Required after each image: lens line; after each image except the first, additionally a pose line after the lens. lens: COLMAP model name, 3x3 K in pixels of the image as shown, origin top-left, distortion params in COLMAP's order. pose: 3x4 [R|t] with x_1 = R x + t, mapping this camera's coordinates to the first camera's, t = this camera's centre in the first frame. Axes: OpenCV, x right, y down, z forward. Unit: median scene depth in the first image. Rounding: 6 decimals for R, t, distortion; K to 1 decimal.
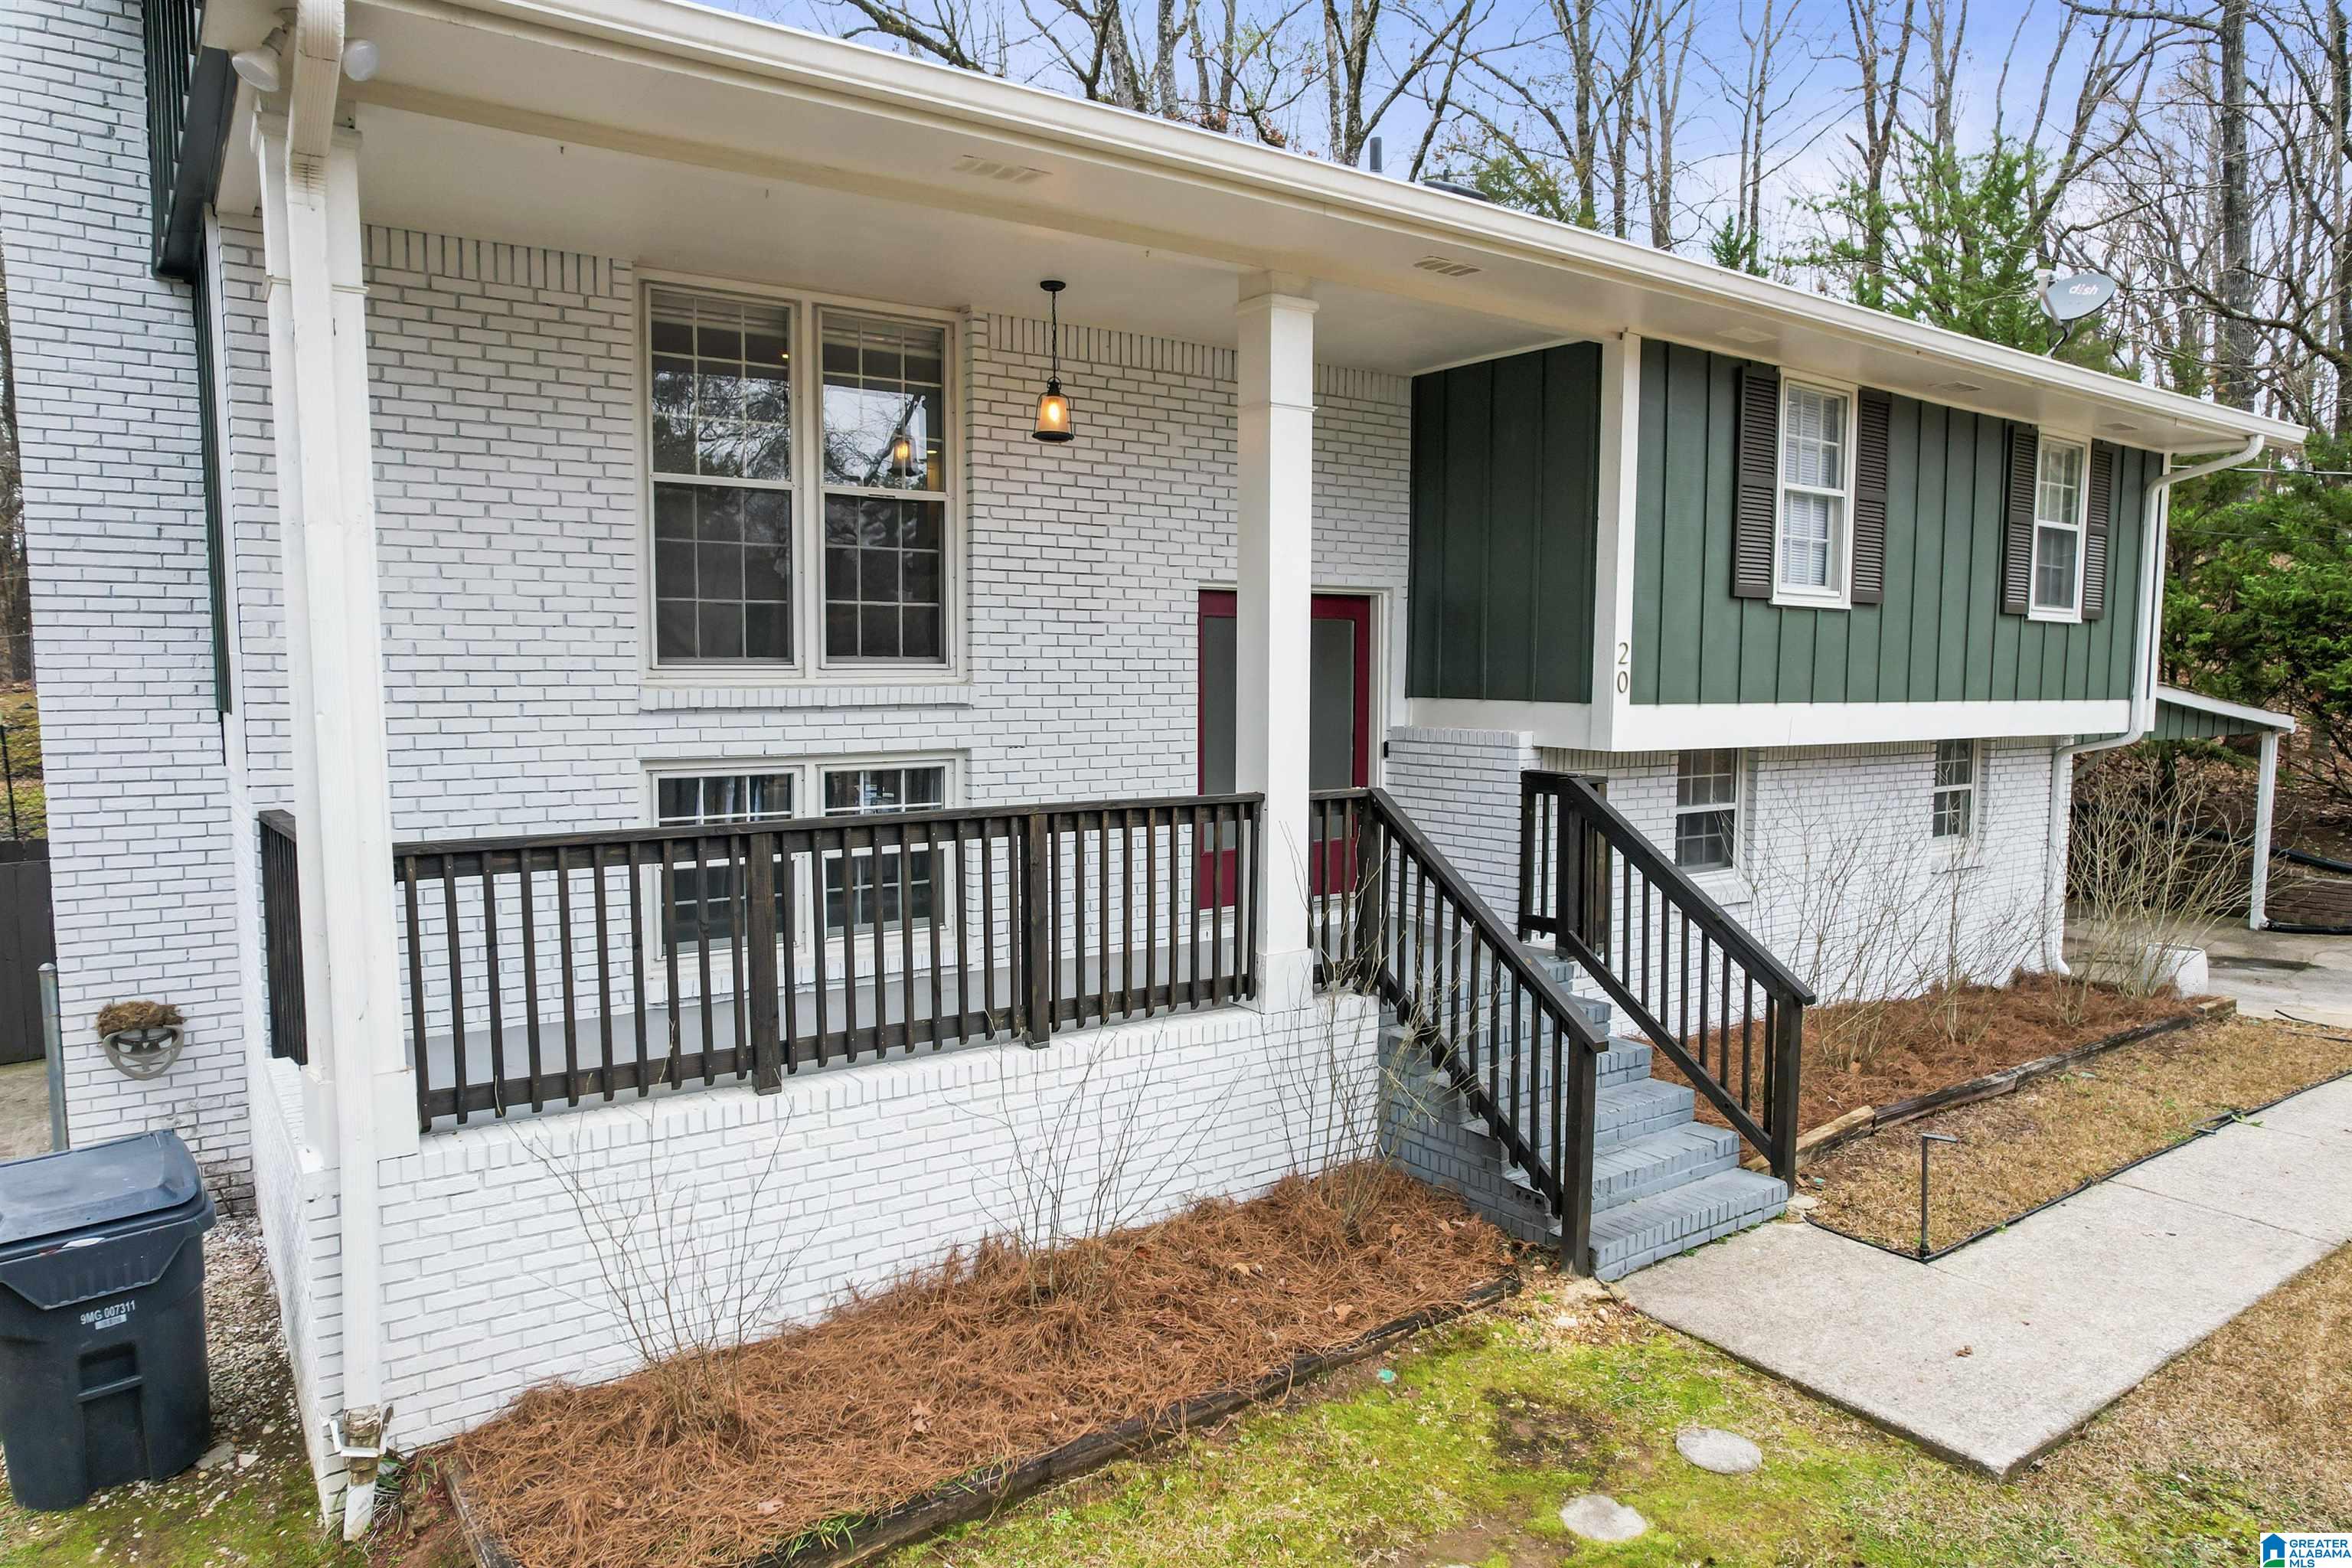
lens RADIAL K [[1536.7, 0, 1176.0], [0, 1536.7, 784.0], [0, 0, 1]] dist [-0.097329, 0.092274]
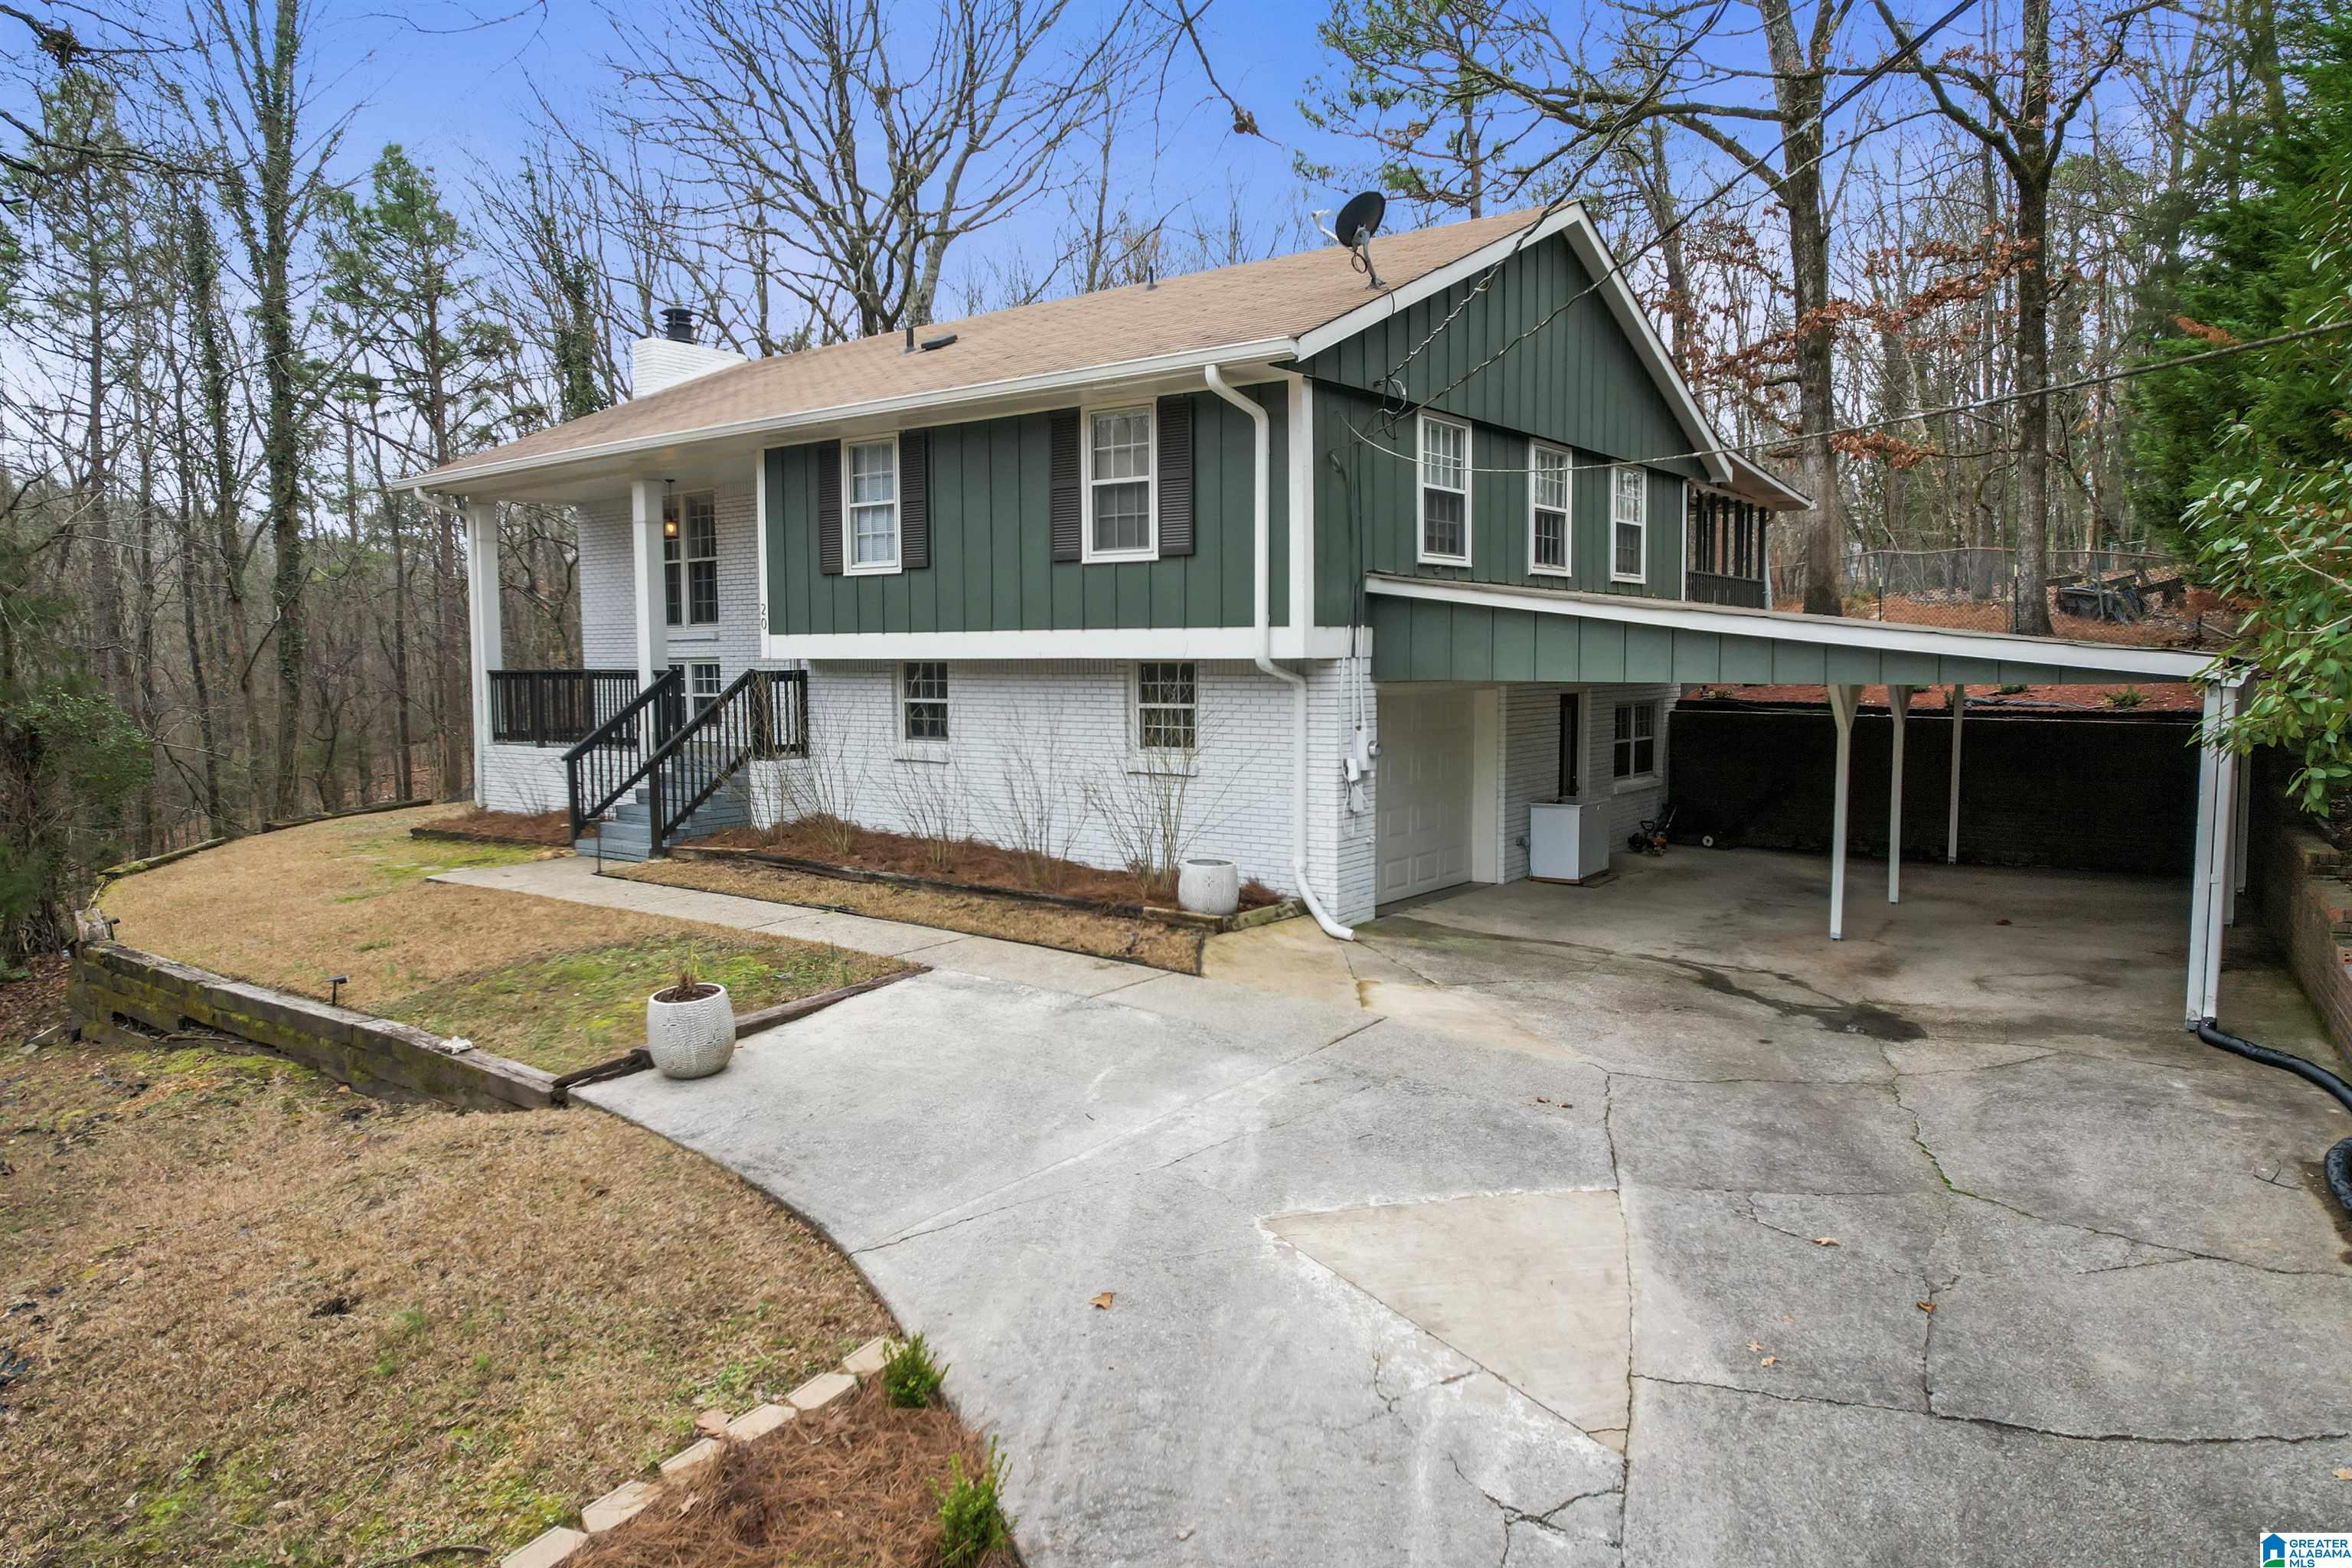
lens RADIAL K [[1536.9, 0, 1176.0], [0, 1536.9, 784.0], [0, 0, 1]] dist [0.003575, 0.001108]
pose [[0.274022, 0.077901, -0.958563, 2.365961], [-0.057787, 0.996247, 0.064444, -0.018701], [0.959986, 0.037734, 0.277495, 0.954961]]
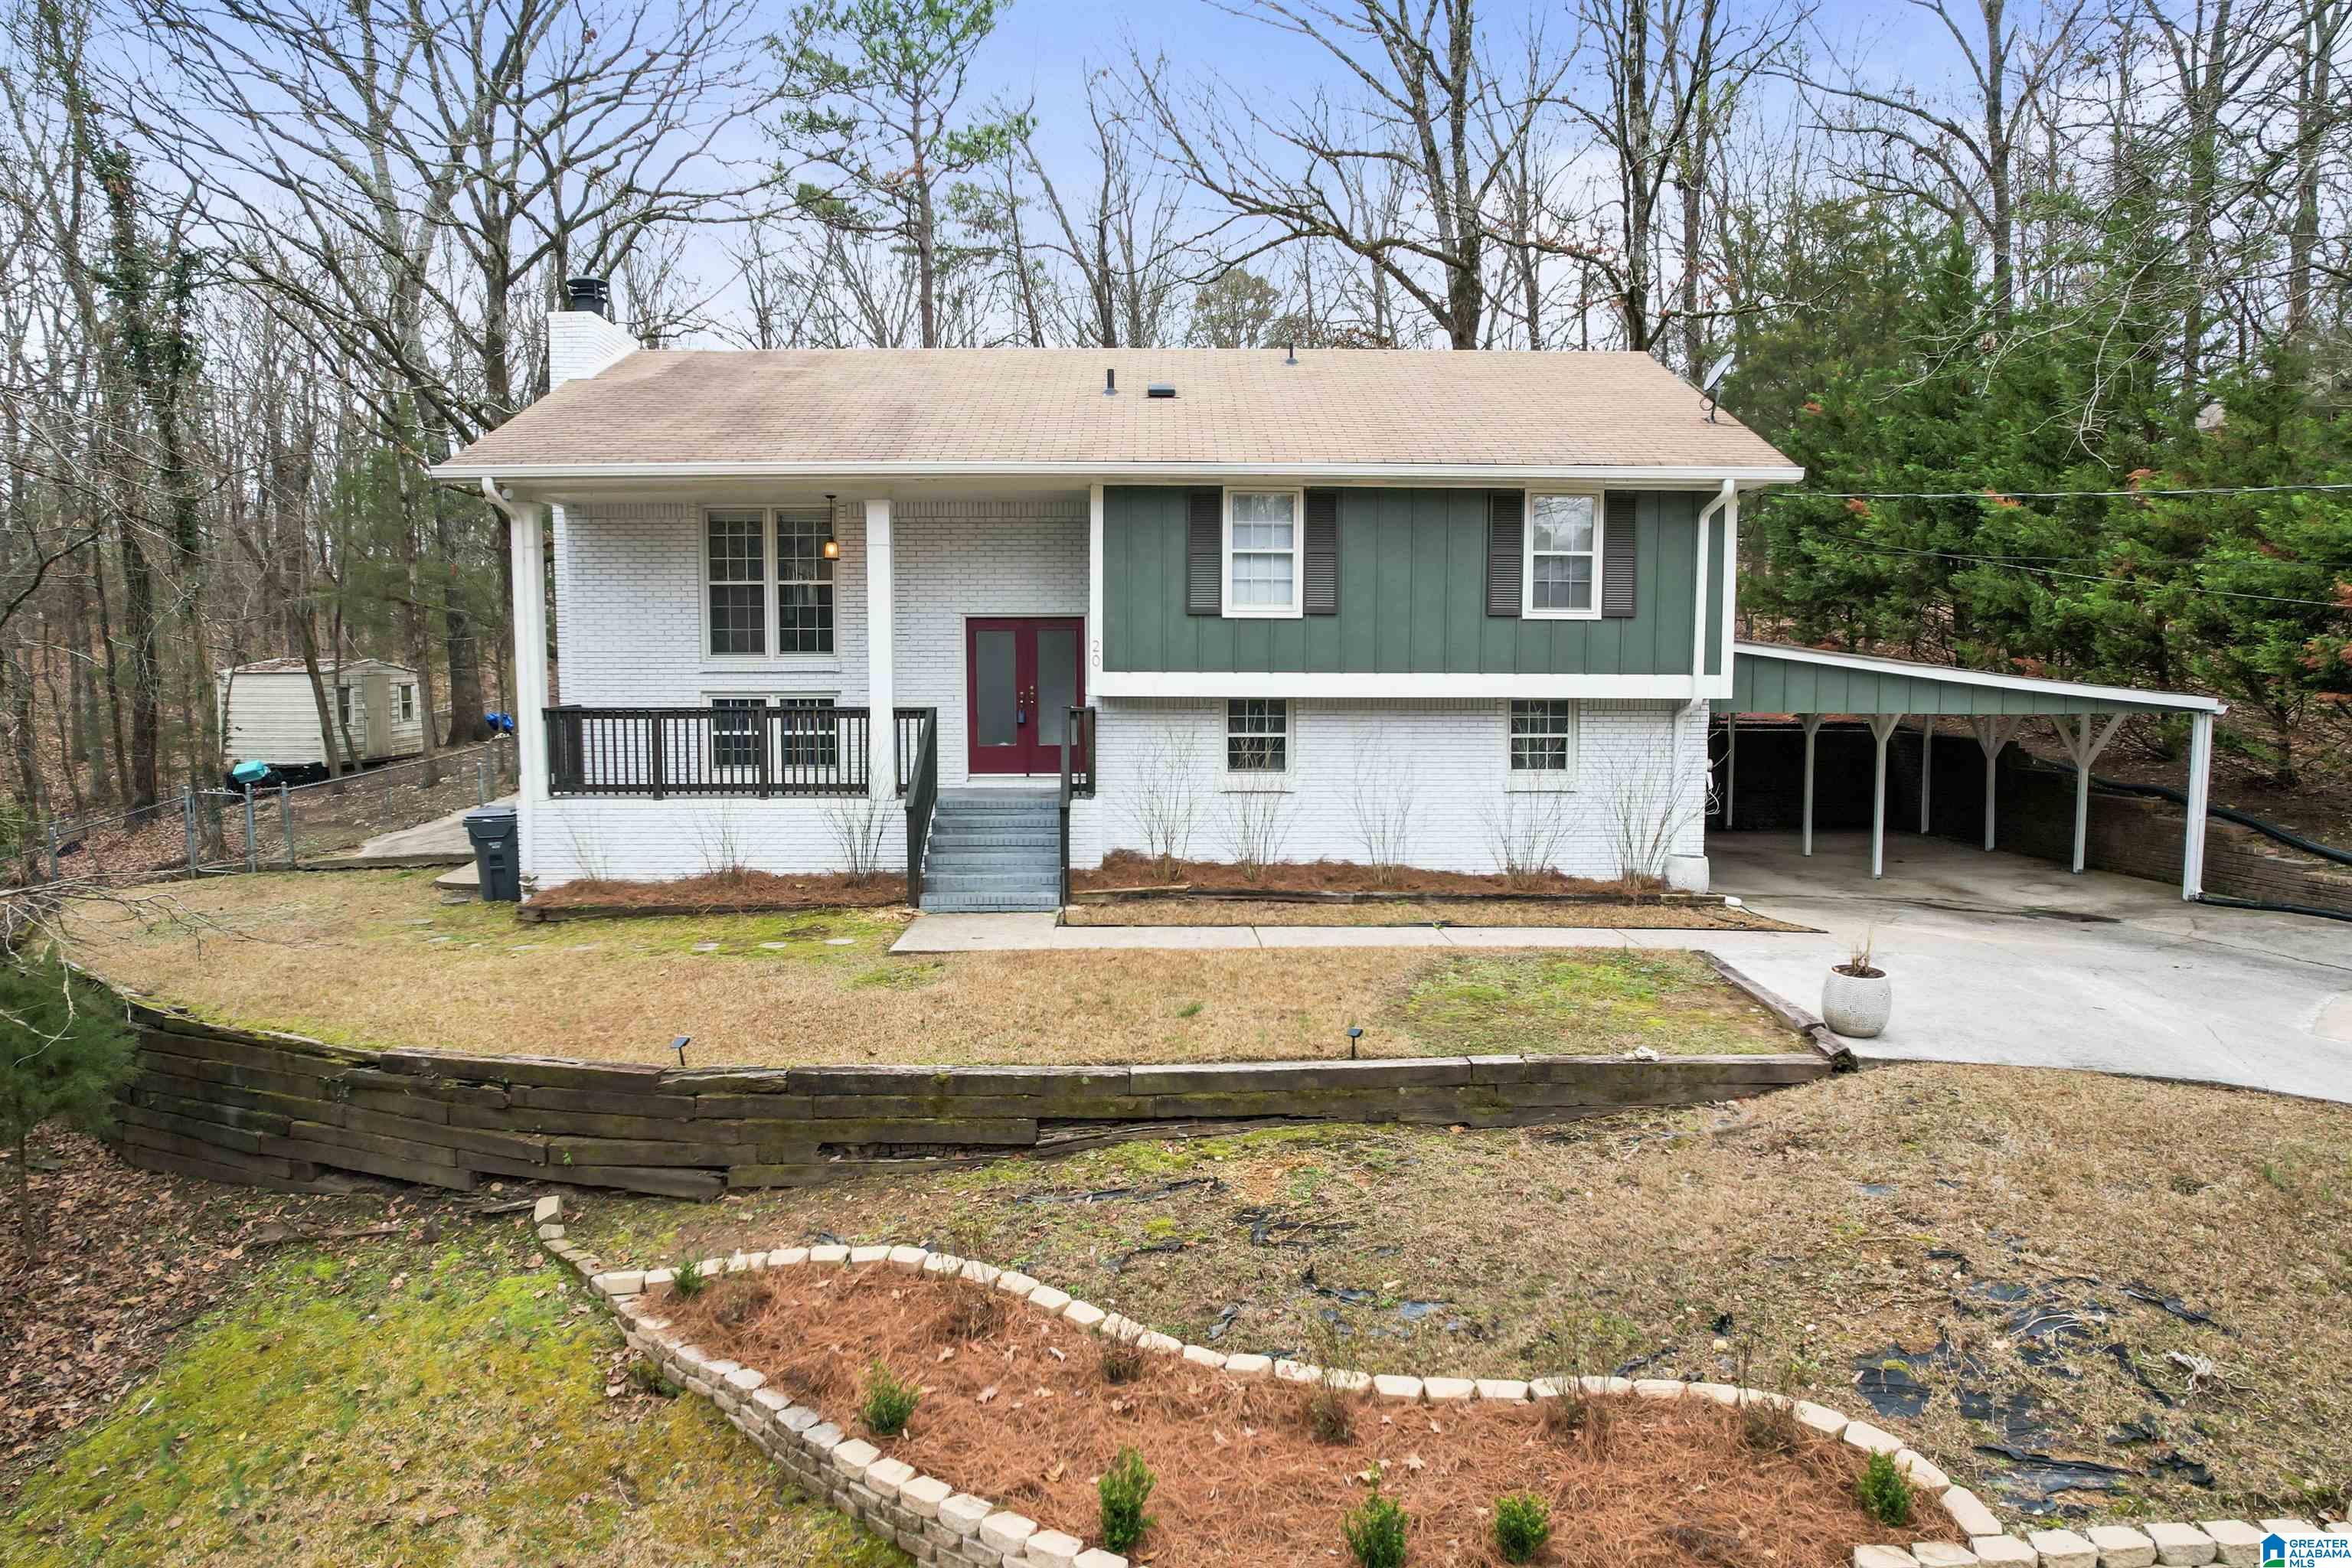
lens RADIAL K [[1536.7, 0, 1176.0], [0, 1536.7, 784.0], [0, 0, 1]] dist [-0.097329, 0.092274]
pose [[0.809853, 0.047030, -0.584744, 1.534228], [-0.038652, 0.998893, 0.026807, 0.034371], [0.585358, 0.000892, 0.810775, -0.544618]]
